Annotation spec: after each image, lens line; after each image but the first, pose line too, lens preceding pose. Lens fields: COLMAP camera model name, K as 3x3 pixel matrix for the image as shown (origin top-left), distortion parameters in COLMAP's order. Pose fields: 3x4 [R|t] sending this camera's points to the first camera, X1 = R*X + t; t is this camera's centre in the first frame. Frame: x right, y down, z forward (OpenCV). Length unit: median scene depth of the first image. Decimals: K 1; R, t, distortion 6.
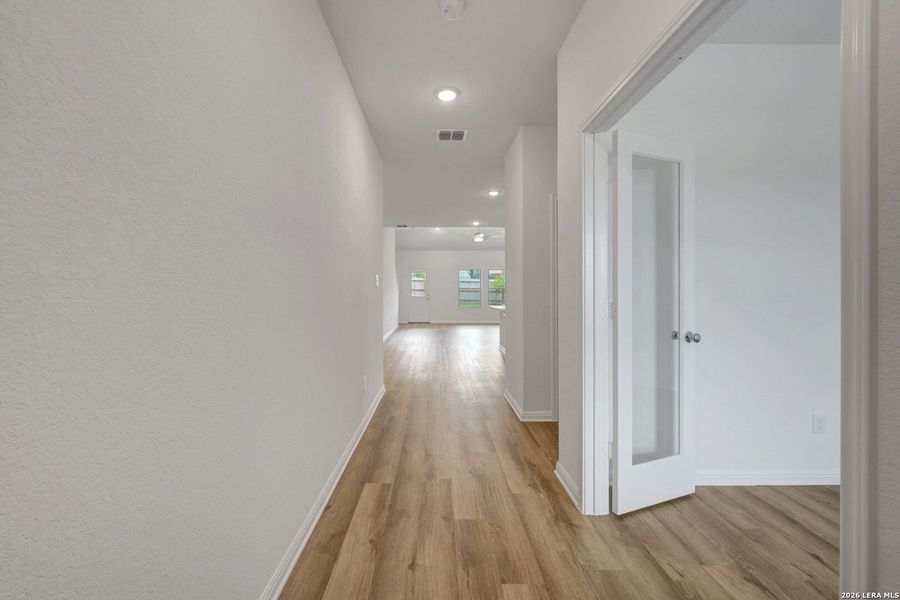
lens RADIAL K [[359.0, 0, 448.3], [0, 359.0, 294.8], [0, 0, 1]] dist [0.001034, -0.000612]
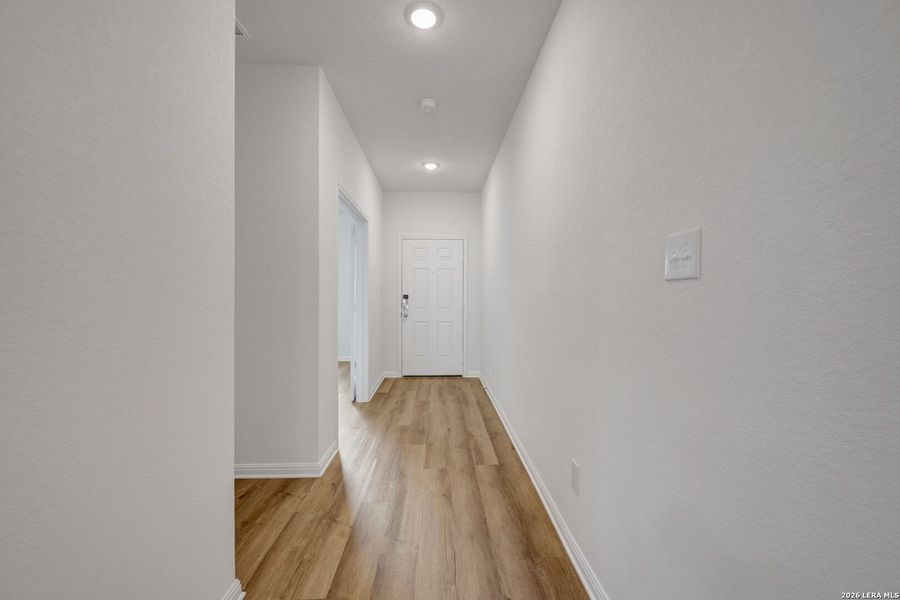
lens RADIAL K [[359.0, 0, 449.7], [0, 359.0, 298.1], [0, 0, 1]] dist [0.001034, -0.000612]
pose [[-0.999999, -0.001112, 0.000599, -0.076704], [-0.001104, 0.999911, 0.013311, -0.025760], [-0.000614, 0.013310, -0.999911, 2.268755]]
